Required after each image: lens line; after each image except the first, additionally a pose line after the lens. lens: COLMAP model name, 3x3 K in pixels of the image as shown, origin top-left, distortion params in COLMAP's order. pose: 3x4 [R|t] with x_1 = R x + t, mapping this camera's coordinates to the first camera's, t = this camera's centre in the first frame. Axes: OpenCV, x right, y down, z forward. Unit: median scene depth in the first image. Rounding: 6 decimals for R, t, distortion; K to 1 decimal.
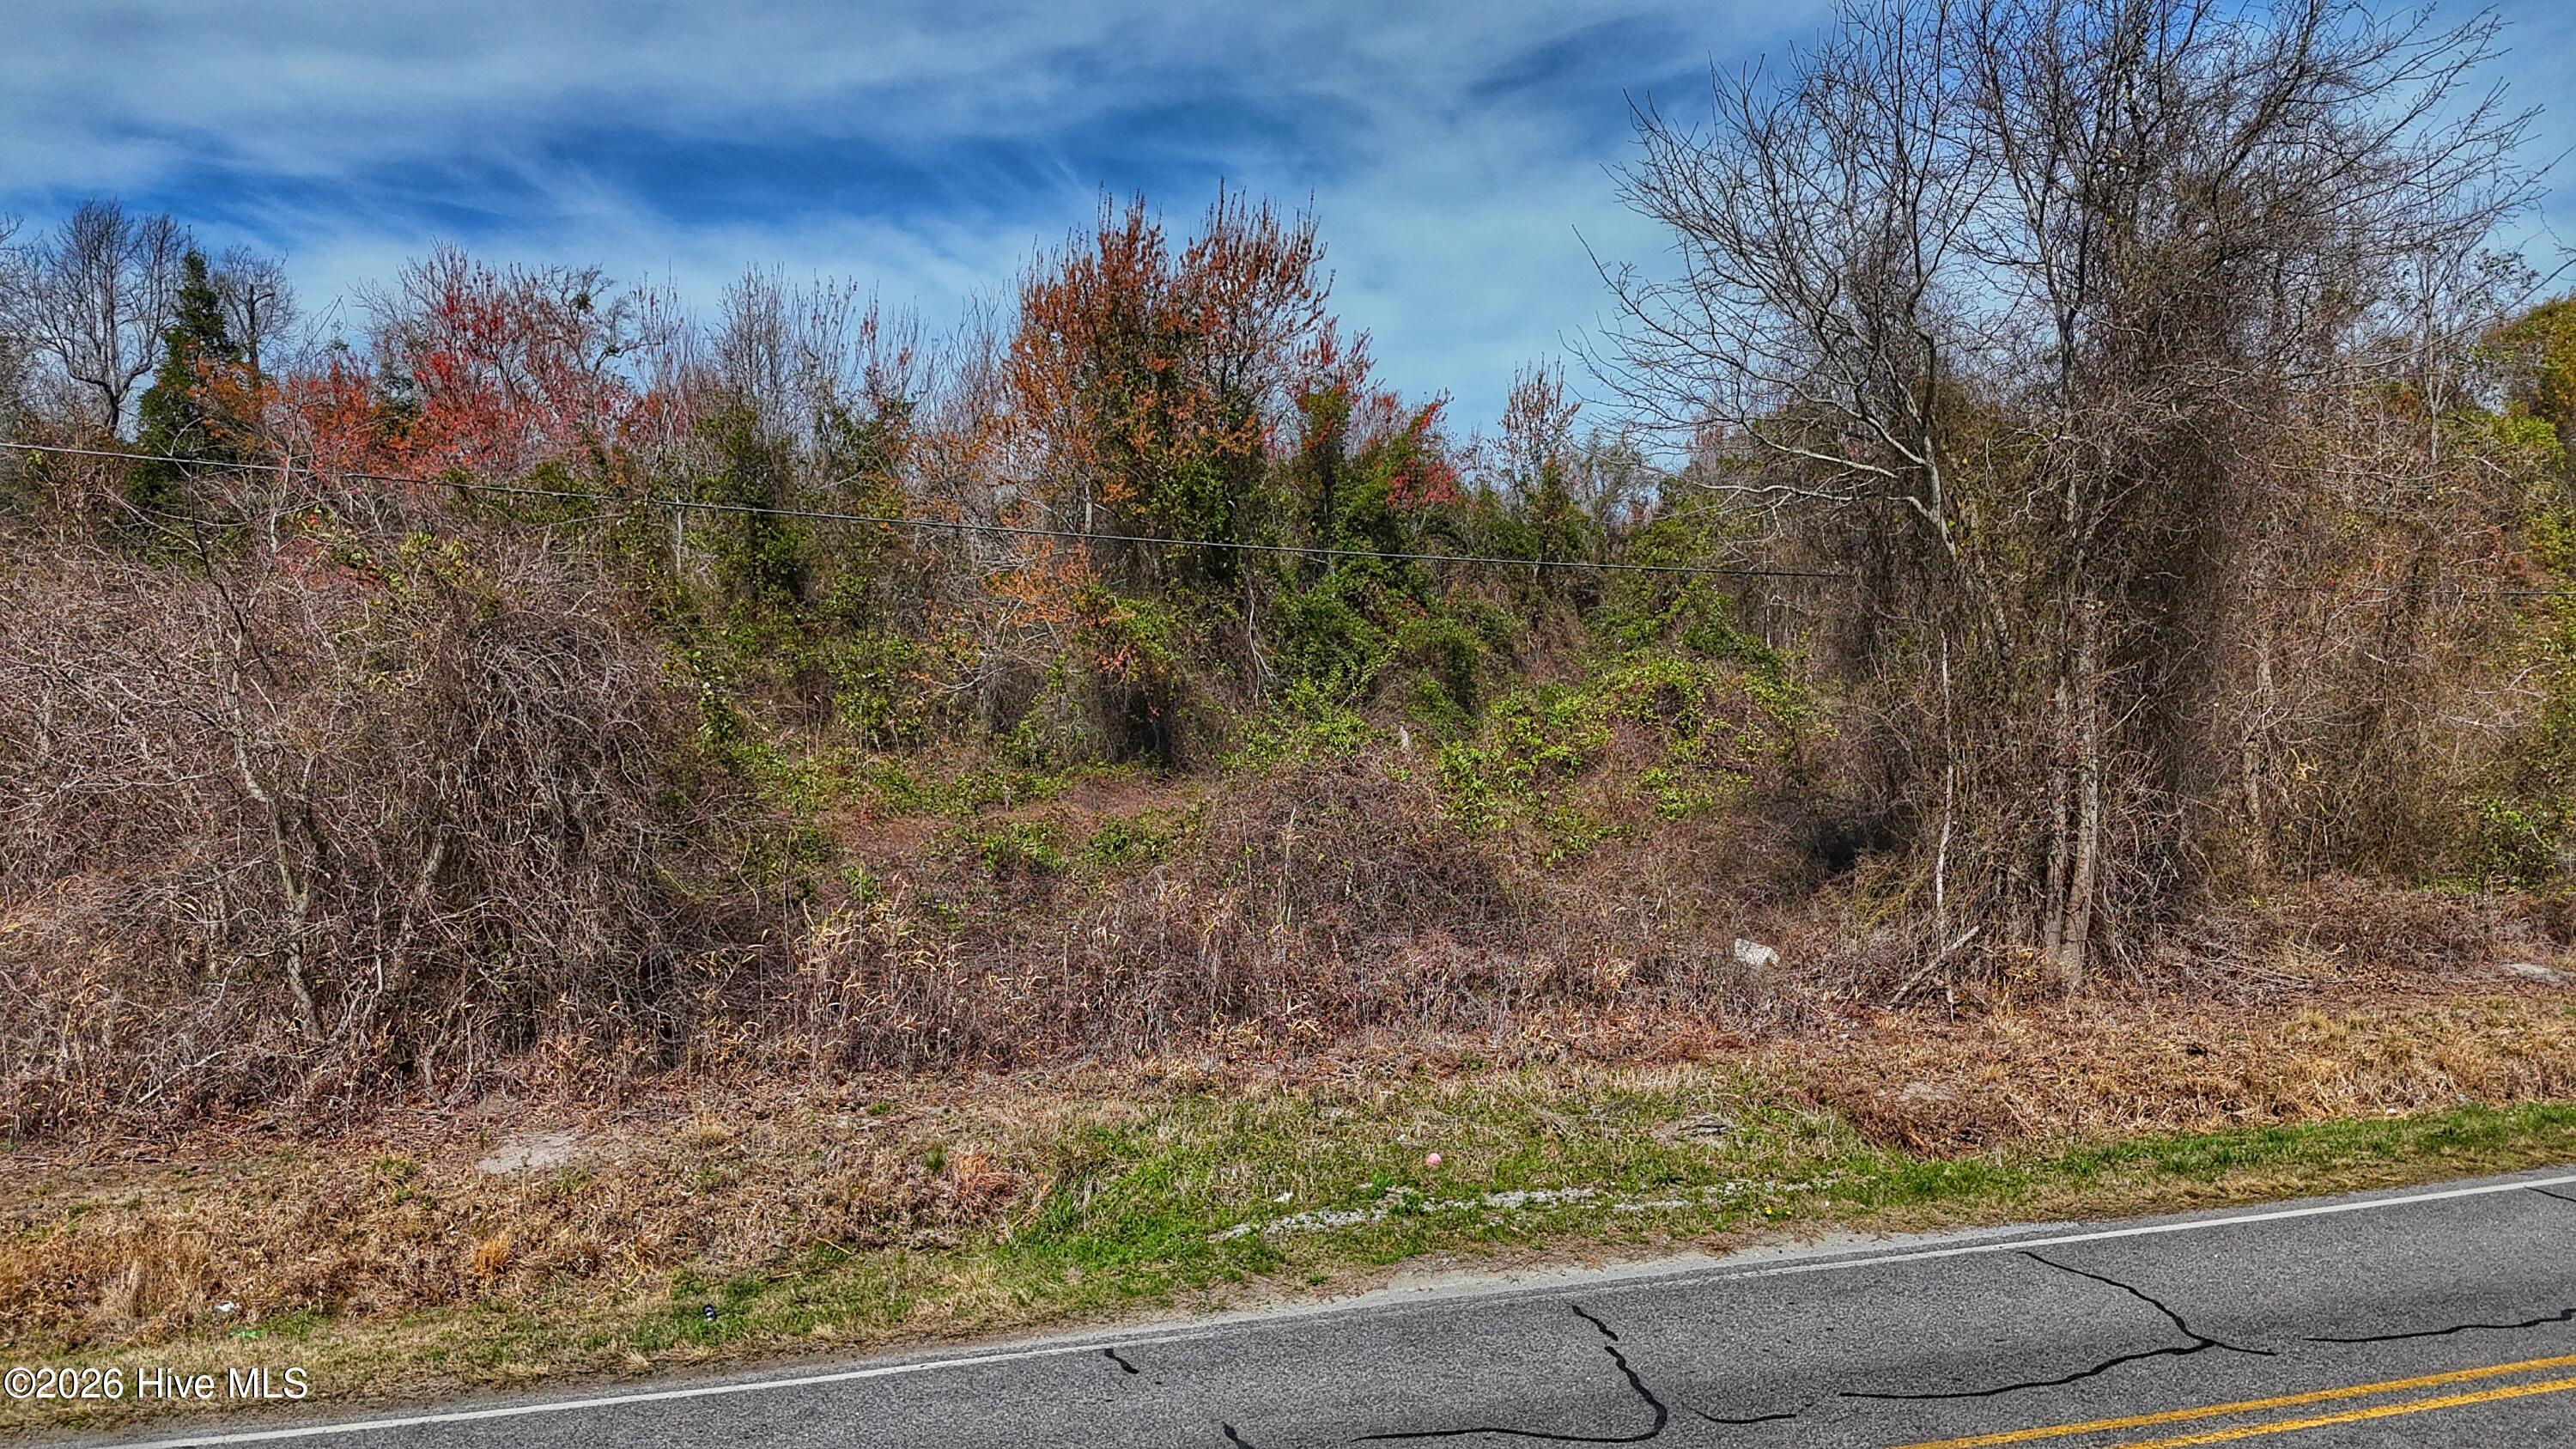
lens RADIAL K [[1910.5, 0, 1288.0], [0, 1910.5, 724.5], [0, 0, 1]] dist [0.035544, -0.006537]
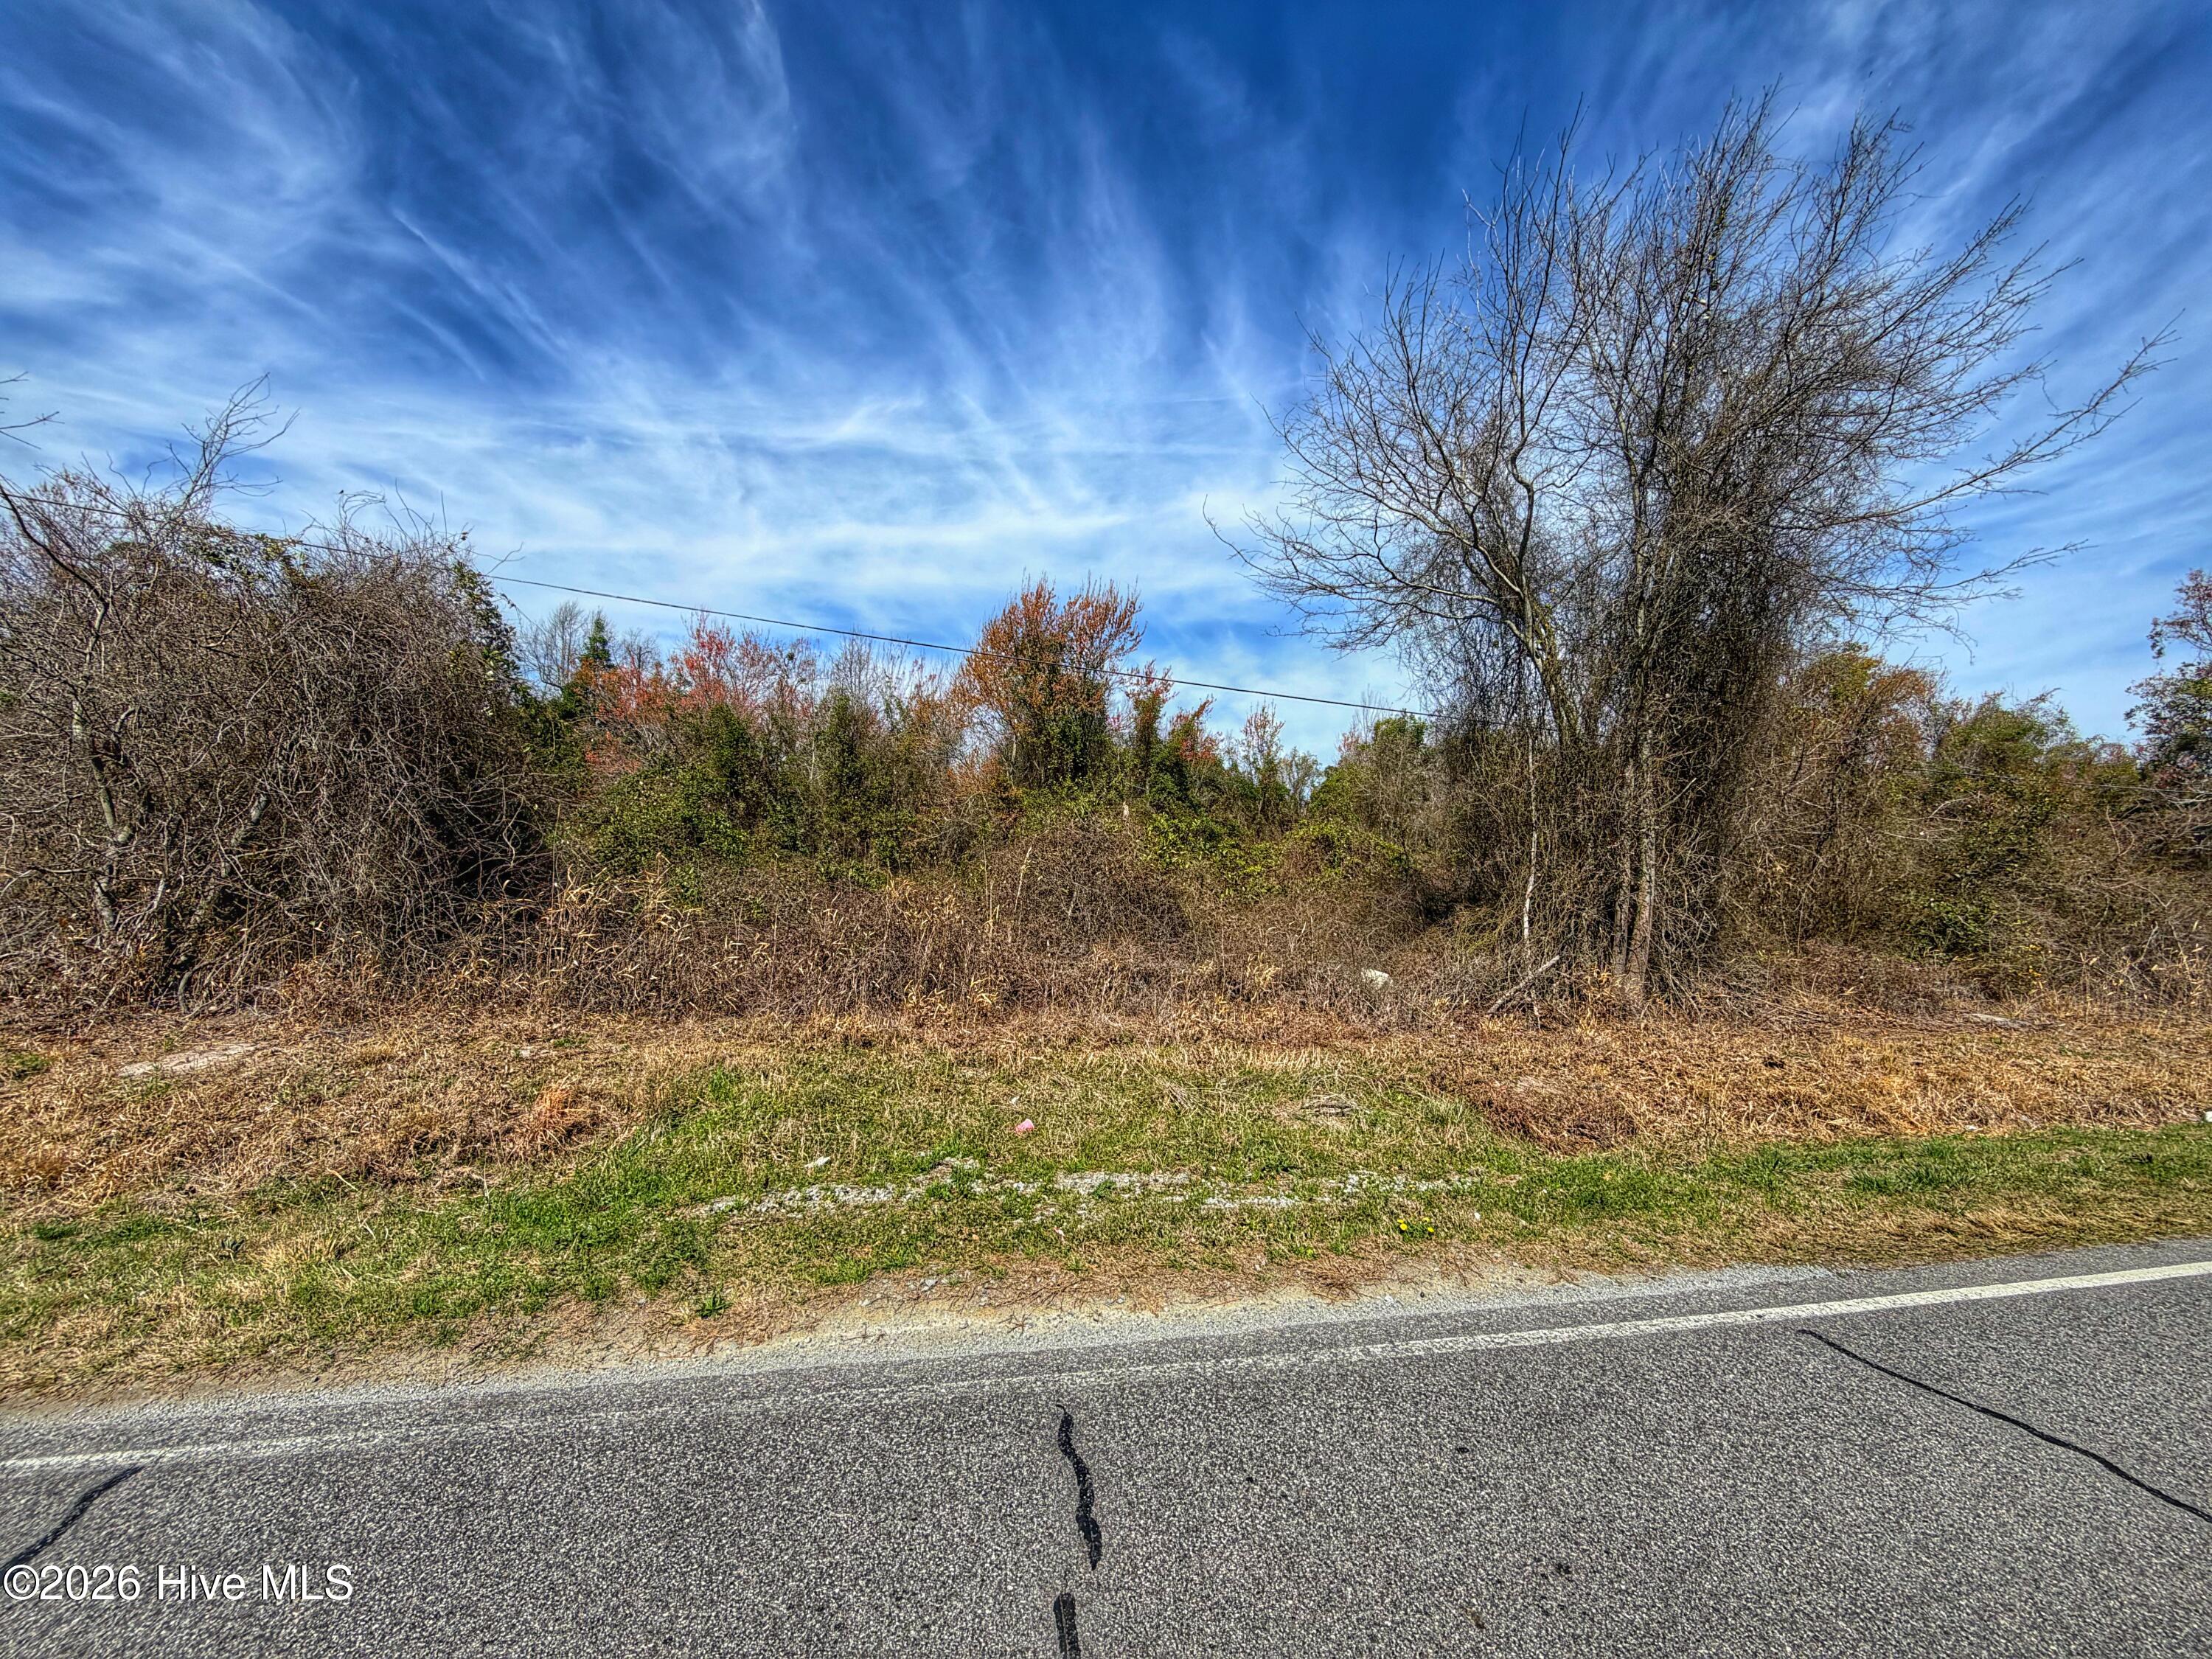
lens RADIAL K [[893.1, 0, 1097.0], [0, 893.1, 817.4], [0, 0, 1]] dist [-0.001585, 0.000544]
pose [[0.997225, 0.042436, -0.061172, 0.121921], [-0.047929, 0.994668, -0.091318, 0.110451], [0.056971, 0.093997, 0.993941, 0.528278]]
